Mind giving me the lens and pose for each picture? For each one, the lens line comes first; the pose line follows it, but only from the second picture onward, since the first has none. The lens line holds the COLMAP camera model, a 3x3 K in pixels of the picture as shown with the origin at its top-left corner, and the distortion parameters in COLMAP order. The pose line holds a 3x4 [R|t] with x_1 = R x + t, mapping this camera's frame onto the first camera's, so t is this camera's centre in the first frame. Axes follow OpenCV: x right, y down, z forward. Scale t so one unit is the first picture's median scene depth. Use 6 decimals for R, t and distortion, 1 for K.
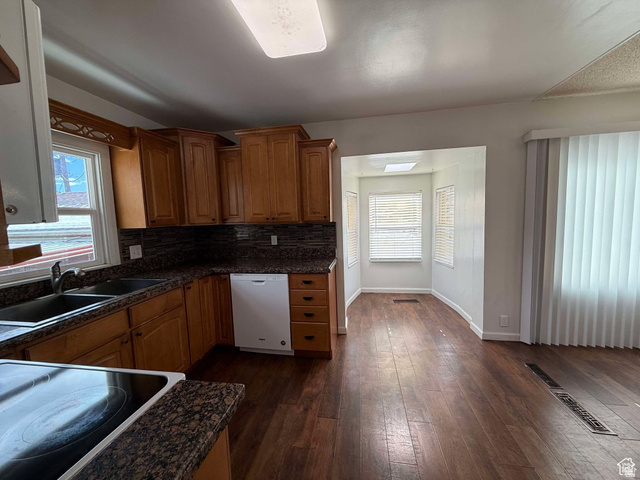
lens RADIAL K [[254.0, 0, 320.0], [0, 254.0, 240.0], [0, 0, 1]] dist [0.000914, -0.000478]
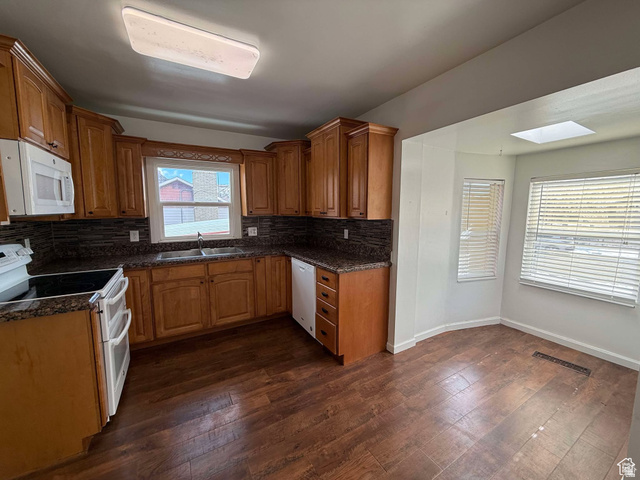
lens RADIAL K [[254.0, 0, 319.9], [0, 254.0, 240.6], [0, 0, 1]] dist [0.000914, -0.000478]
pose [[0.638279, 0.123828, -0.759781, 0.642271], [-0.090108, 0.992211, 0.086011, -0.061996], [0.764513, 0.013563, 0.644465, 0.319347]]
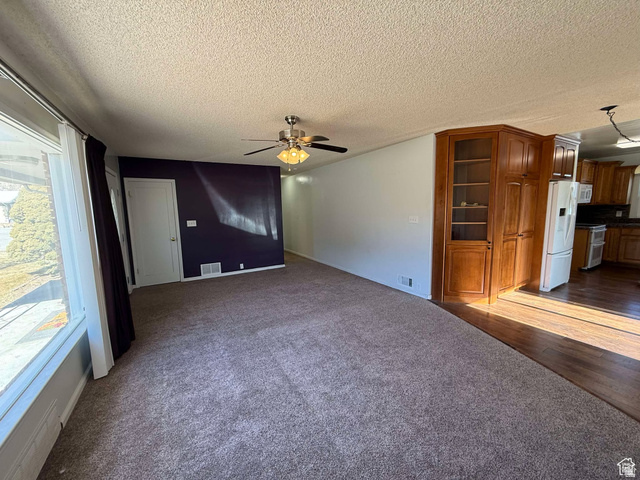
lens RADIAL K [[254.0, 0, 320.6], [0, 254.0, 239.5], [0, 0, 1]] dist [0.000914, -0.000478]
pose [[-0.771930, 0.130911, -0.622082, 2.778603], [-0.004214, 0.977492, 0.210932, -0.154052], [0.635693, 0.165446, -0.754004, 0.475473]]
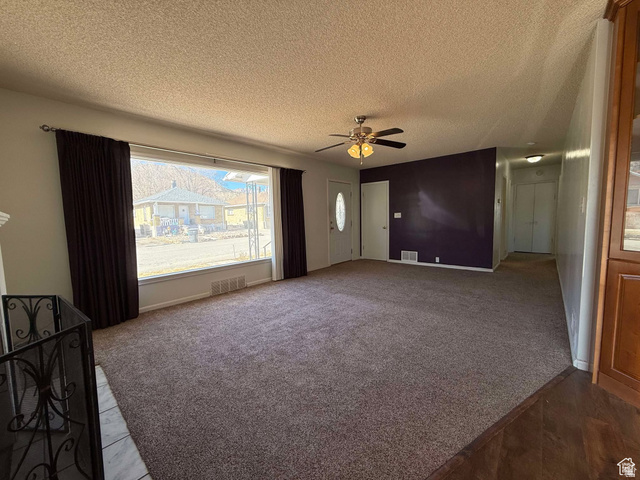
lens RADIAL K [[254.0, 0, 319.8], [0, 254.0, 238.7], [0, 0, 1]] dist [0.000914, -0.000478]
pose [[-0.849495, 0.010931, 0.527483, 1.616194], [0.099297, 0.985231, 0.139498, -0.039026], [-0.518168, 0.170880, -0.838035, 0.756850]]
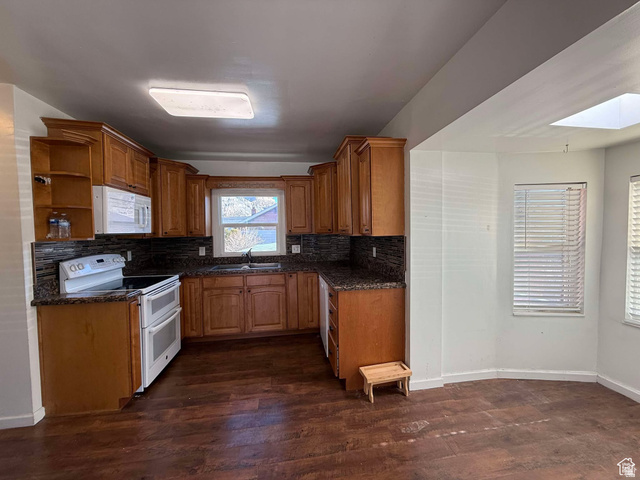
lens RADIAL K [[254.0, 0, 319.8], [0, 254.0, 240.3], [0, 0, 1]] dist [0.000914, -0.000478]
pose [[0.310949, 0.060628, -0.948491, 0.817946], [-0.078843, 0.996169, 0.037829, -0.078040], [0.947151, 0.063019, 0.314538, 0.597245]]
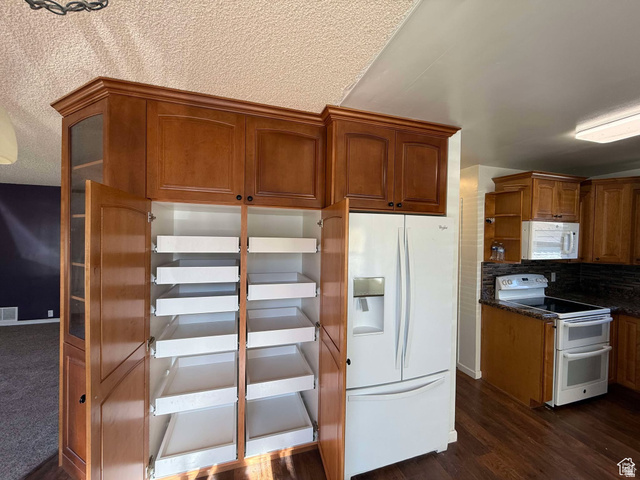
lens RADIAL K [[254.0, 0, 317.7], [0, 254.0, 240.2], [0, 0, 1]] dist [0.000914, -0.000478]
pose [[-0.893728, 0.025304, -0.447895, 1.027326], [-0.024406, 0.994187, 0.104867, -0.177444], [0.447945, 0.104654, -0.887915, 0.711763]]
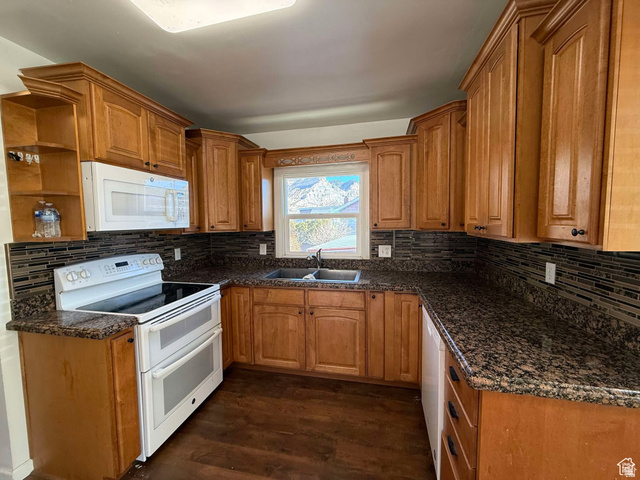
lens RADIAL K [[254.0, 0, 319.3], [0, 254.0, 240.0], [0, 0, 1]] dist [0.000914, -0.000478]
pose [[-0.050005, 0.104206, -0.993298, 0.357432], [-0.075715, 0.991285, 0.107806, -0.093312], [0.995875, 0.080598, -0.041679, 0.720748]]
